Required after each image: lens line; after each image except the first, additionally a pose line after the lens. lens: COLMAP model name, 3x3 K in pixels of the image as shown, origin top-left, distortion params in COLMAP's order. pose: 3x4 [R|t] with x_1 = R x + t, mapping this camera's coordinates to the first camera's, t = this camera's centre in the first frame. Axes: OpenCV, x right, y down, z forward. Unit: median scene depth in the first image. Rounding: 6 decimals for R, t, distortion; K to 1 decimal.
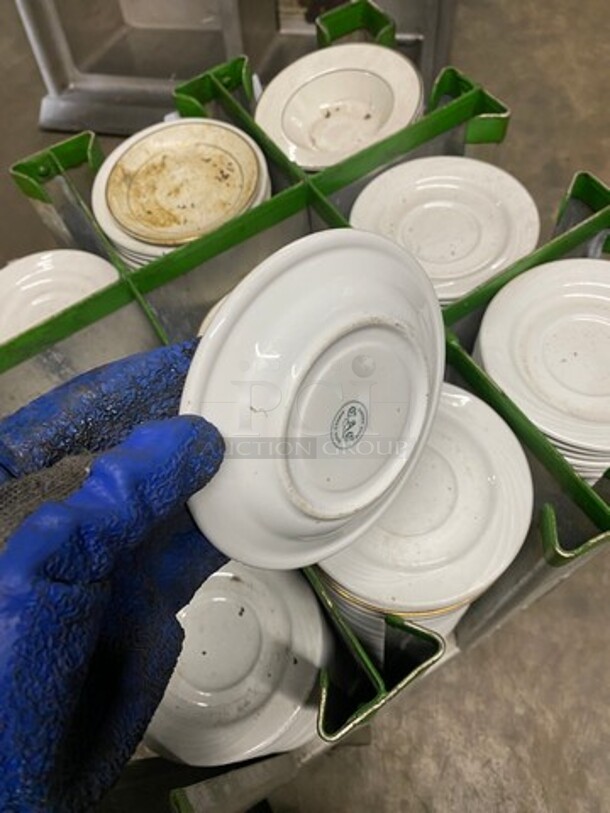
lens RADIAL K [[624.7, 0, 310.6], [0, 624.7, 398.5], [0, 0, 1]] dist [0.003409, -0.006694]
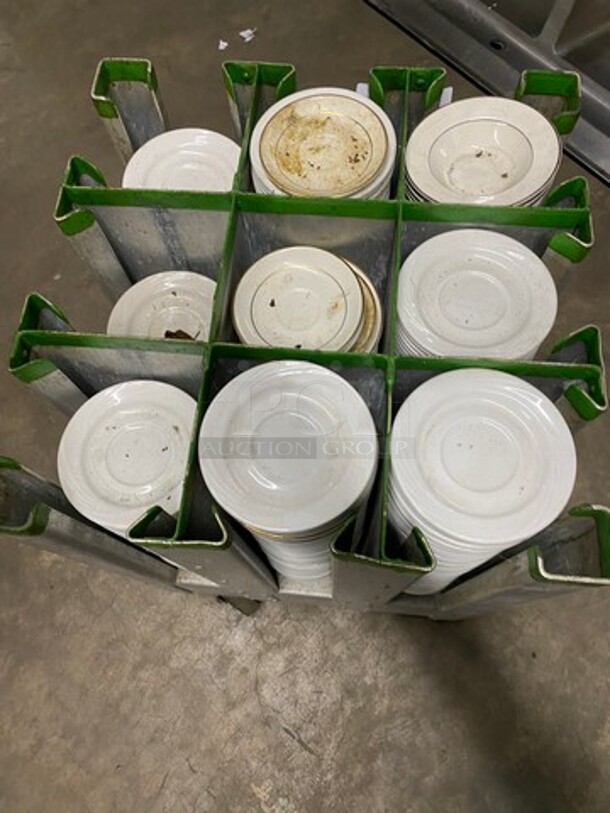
lens RADIAL K [[624.7, 0, 304.8], [0, 624.7, 406.1], [0, 0, 1]] dist [0.003409, -0.006694]
pose [[0.790602, 0.590867, -0.160698, 0.252984], [-0.557844, 0.803228, 0.208892, -0.169218], [0.252505, -0.075507, 0.964645, -0.214668]]
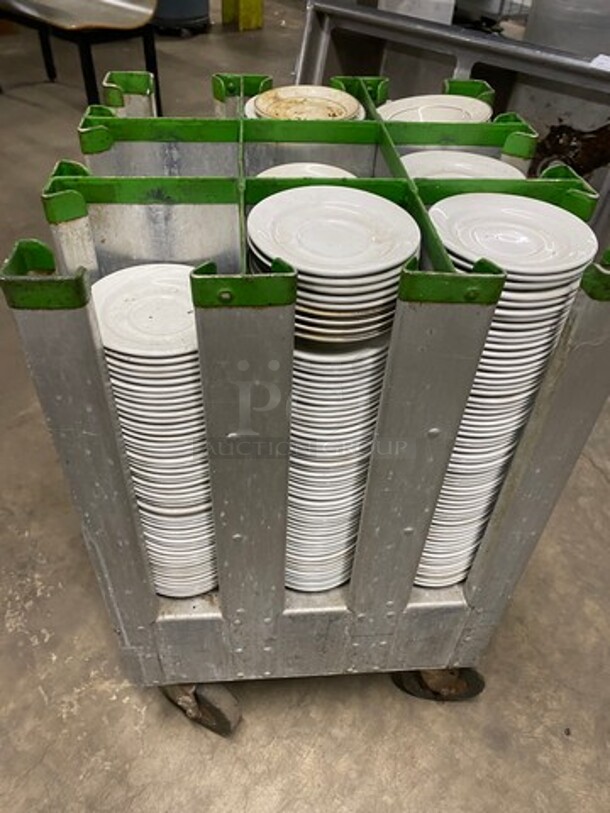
lens RADIAL K [[624.7, 0, 304.3], [0, 624.7, 402.3], [0, 0, 1]] dist [0.003409, -0.006694]
pose [[0.878024, 0.408950, -0.248663, 0.430611], [-0.468129, 0.841947, -0.268291, 0.623105], [0.099643, 0.351972, 0.930692, -0.127149]]
